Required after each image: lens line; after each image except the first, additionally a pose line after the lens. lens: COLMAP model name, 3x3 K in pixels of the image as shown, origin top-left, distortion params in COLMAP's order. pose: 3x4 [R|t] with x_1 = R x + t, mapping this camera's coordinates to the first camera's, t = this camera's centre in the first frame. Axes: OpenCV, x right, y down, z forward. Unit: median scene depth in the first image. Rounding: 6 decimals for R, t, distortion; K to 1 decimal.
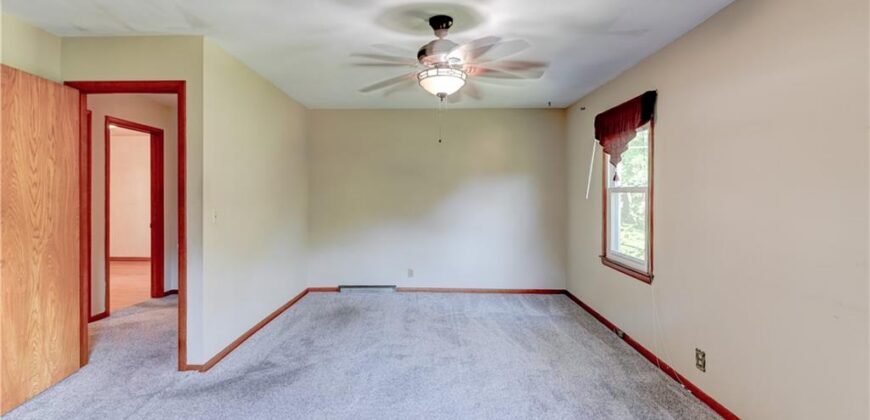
lens RADIAL K [[411.6, 0, 415.7], [0, 411.6, 196.0], [0, 0, 1]] dist [0.007718, -0.004783]
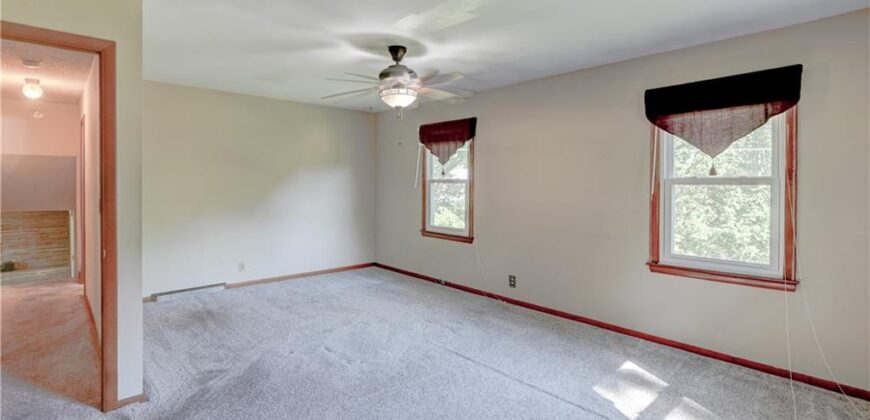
lens RADIAL K [[411.6, 0, 441.1], [0, 411.6, 186.7], [0, 0, 1]] dist [0.007718, -0.004783]
pose [[0.707689, -0.005911, 0.706500, -0.587514], [0.001276, 0.999974, 0.007089, -0.007754], [-0.706523, -0.004115, 0.707678, -0.002097]]
